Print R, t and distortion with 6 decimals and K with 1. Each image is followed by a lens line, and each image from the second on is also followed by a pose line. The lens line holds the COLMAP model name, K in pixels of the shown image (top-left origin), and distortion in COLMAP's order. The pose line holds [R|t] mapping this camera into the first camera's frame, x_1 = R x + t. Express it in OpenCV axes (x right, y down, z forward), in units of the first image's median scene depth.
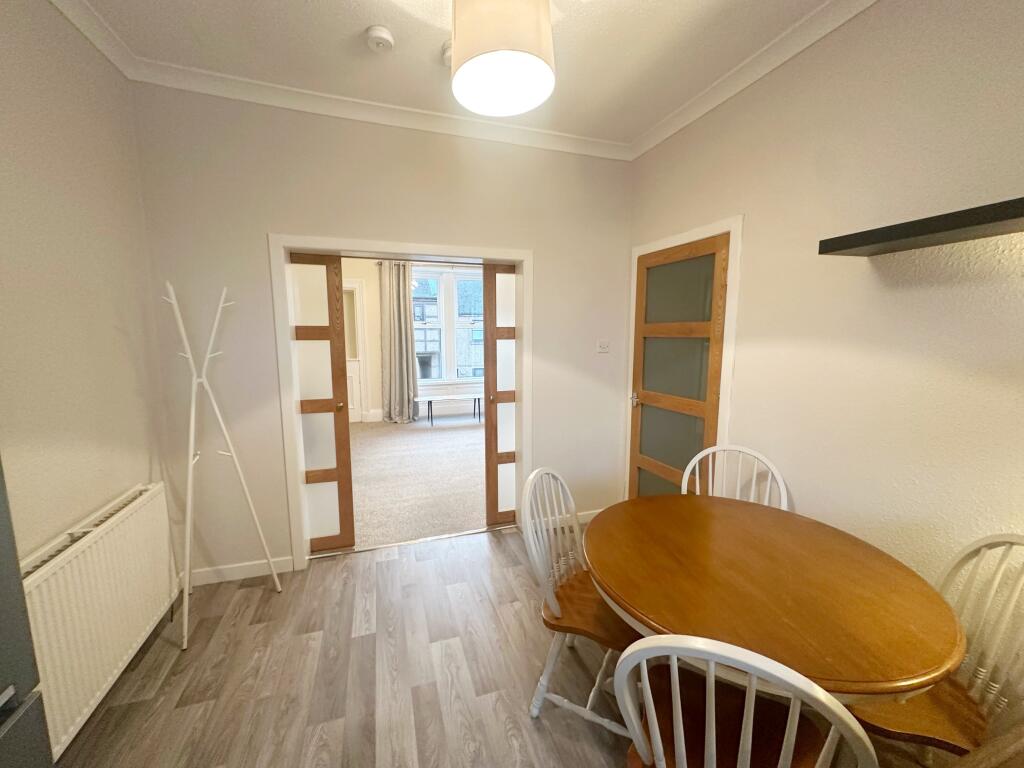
lens RADIAL K [[408.4, 0, 507.2], [0, 408.4, 384.0], [0, 0, 1]] dist [0.002355, -0.000367]
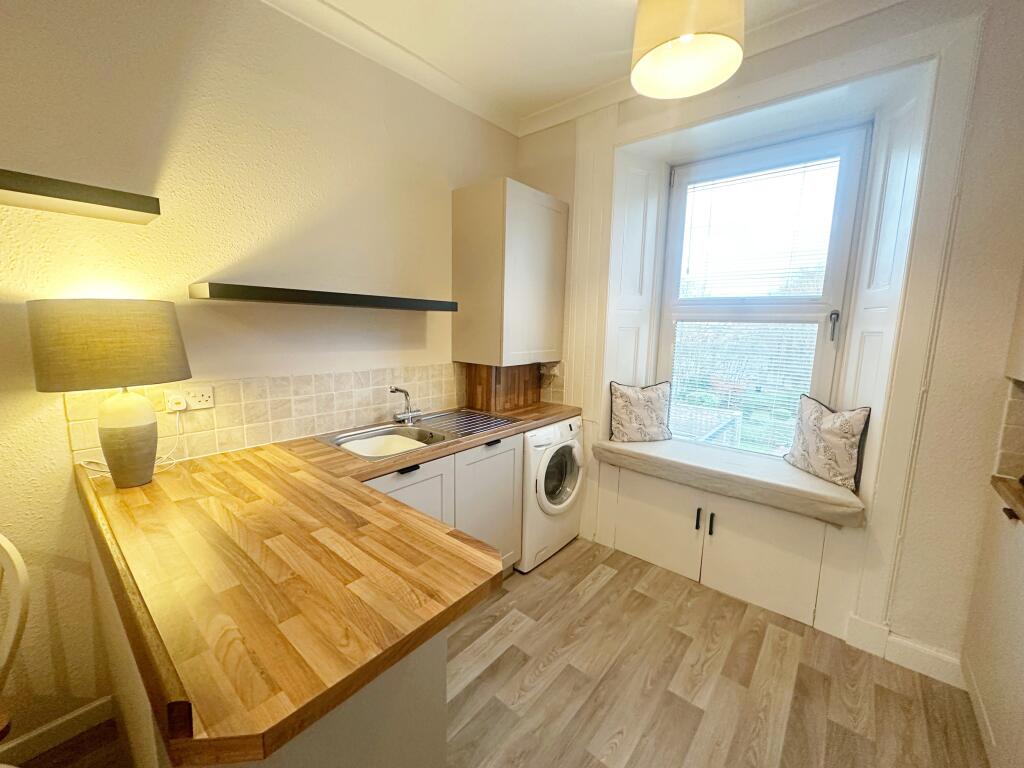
lens RADIAL K [[408.4, 0, 513.6], [0, 408.4, 381.6], [0, 0, 1]] dist [0.002355, -0.000367]
pose [[-0.532755, -0.125750, 0.836874, -0.620876], [0.095088, 0.973741, 0.206849, -0.206432], [-0.840910, 0.189777, -0.506808, 1.716772]]
